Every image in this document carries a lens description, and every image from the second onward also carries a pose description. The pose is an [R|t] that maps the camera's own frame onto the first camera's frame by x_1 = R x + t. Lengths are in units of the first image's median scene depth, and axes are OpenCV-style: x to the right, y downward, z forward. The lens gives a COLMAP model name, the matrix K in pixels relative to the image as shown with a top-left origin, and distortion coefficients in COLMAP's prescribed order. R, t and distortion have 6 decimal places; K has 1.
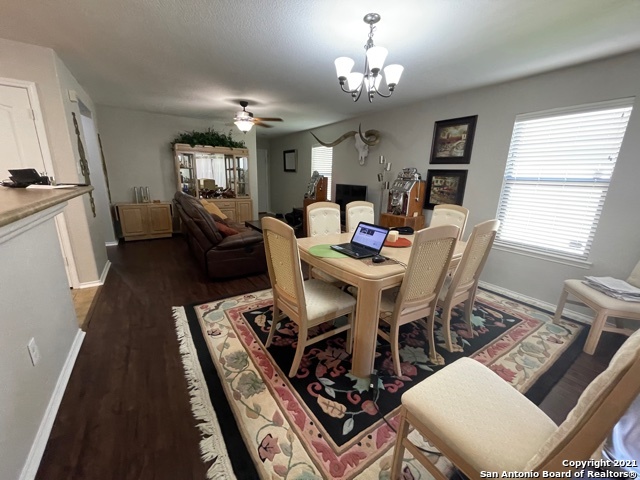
lens RADIAL K [[259.6, 0, 319.2], [0, 259.6, 240.6], [0, 0, 1]] dist [0.007051, -0.000100]
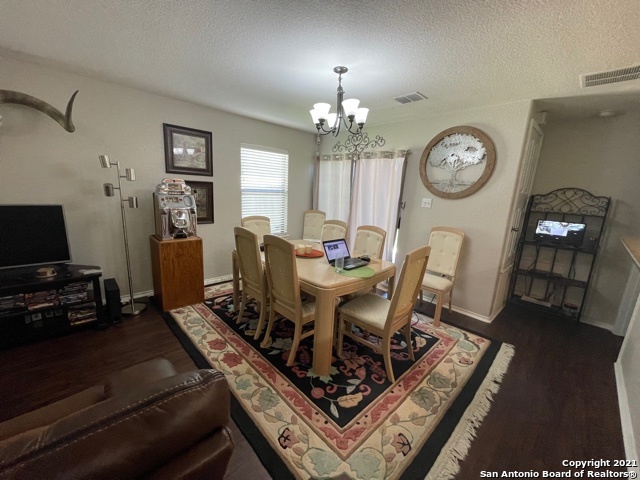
lens RADIAL K [[259.6, 0, 321.5], [0, 259.6, 239.1], [0, 0, 1]] dist [0.007051, -0.000100]
pose [[-0.177865, -0.226542, 0.957624, -0.490895], [0.186772, 0.947680, 0.258880, -0.204616], [-0.966168, 0.224903, -0.126248, 0.636820]]
